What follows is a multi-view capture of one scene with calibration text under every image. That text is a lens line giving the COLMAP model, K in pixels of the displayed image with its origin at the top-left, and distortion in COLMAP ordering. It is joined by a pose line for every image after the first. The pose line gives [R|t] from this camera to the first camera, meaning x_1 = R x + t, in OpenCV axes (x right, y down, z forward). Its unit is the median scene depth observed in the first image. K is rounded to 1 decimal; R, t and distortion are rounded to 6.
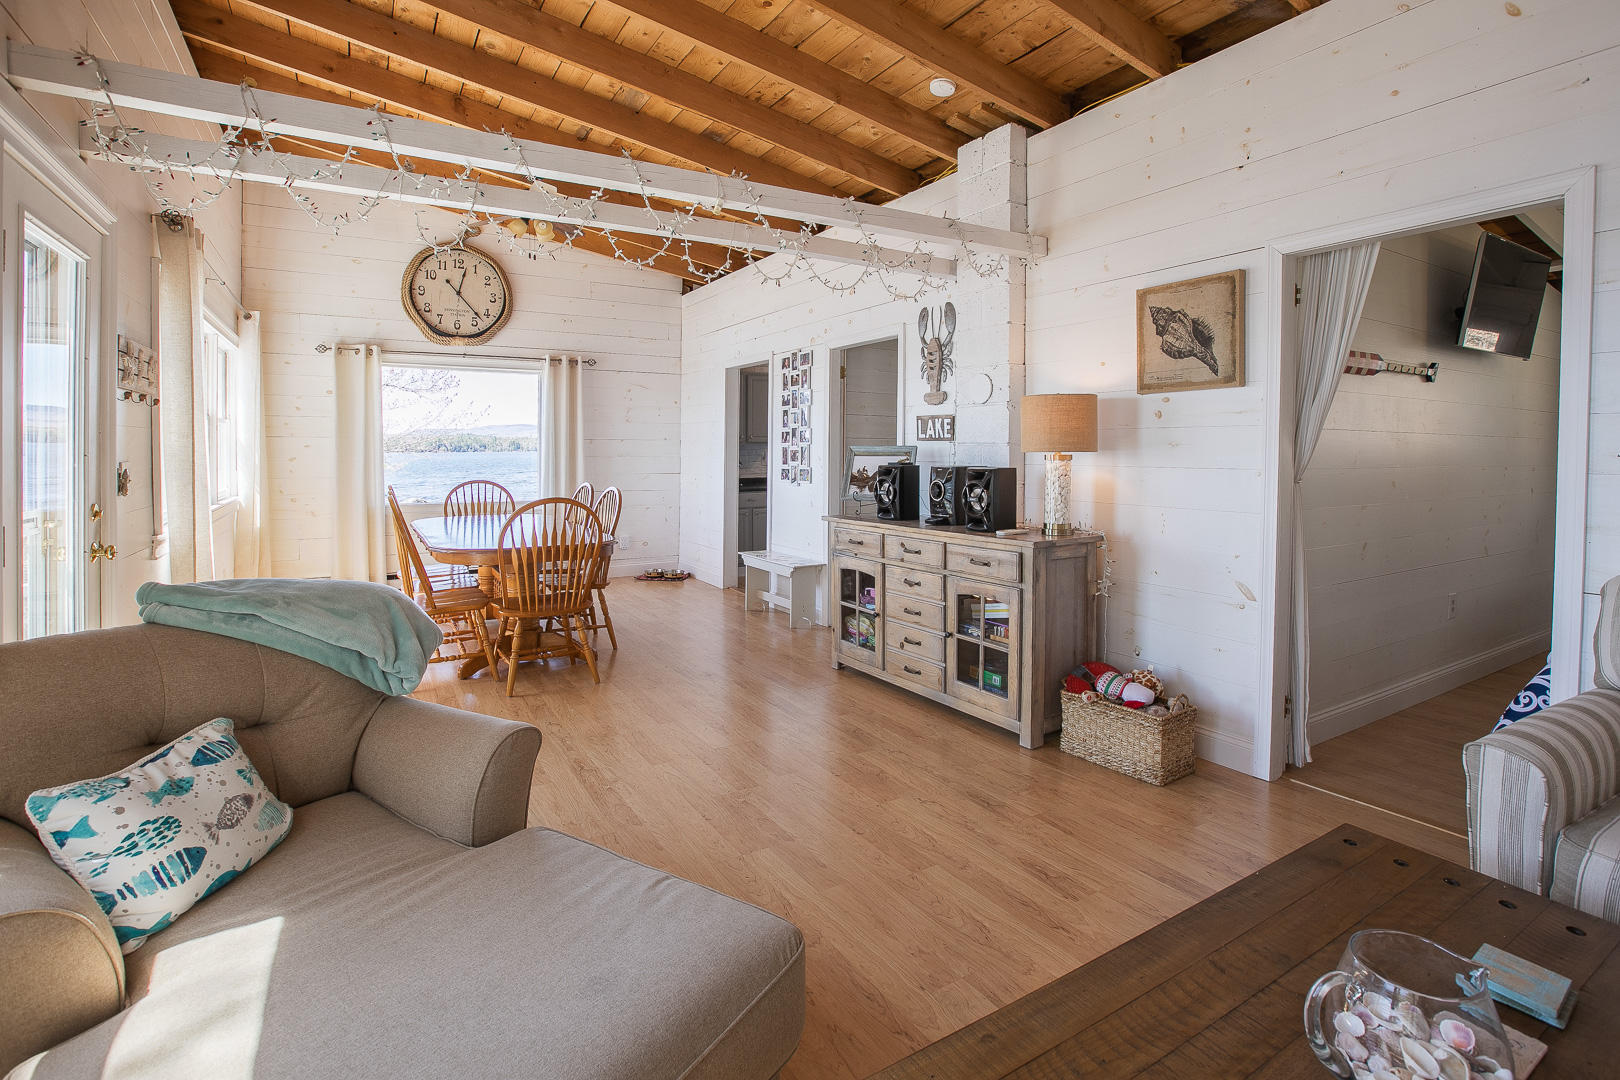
lens RADIAL K [[751.5, 0, 780.8], [0, 751.5, 456.1], [0, 0, 1]] dist [-0.061526, 0.019513]
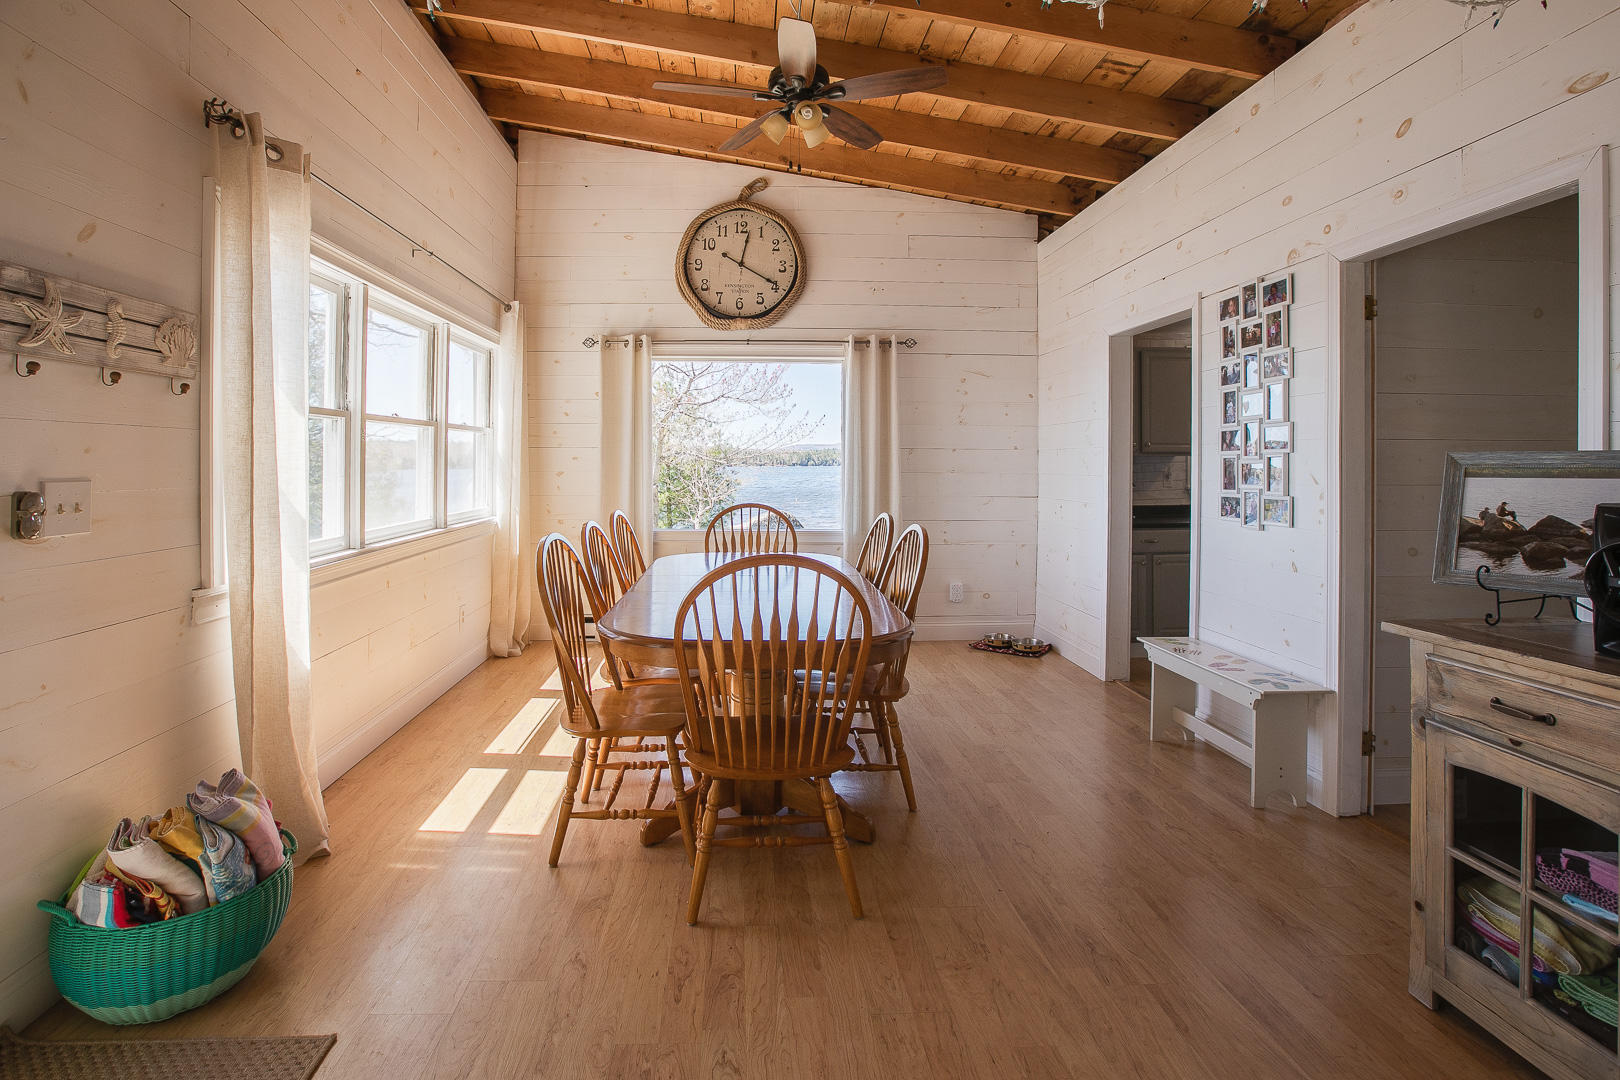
lens RADIAL K [[751.5, 0, 780.8], [0, 751.5, 456.1], [0, 0, 1]] dist [-0.061526, 0.019513]
pose [[0.892241, -0.003333, -0.451548, -0.043416], [-0.005364, 0.999824, -0.017979, -0.001798], [0.451528, 0.018464, 0.892066, 0.352391]]
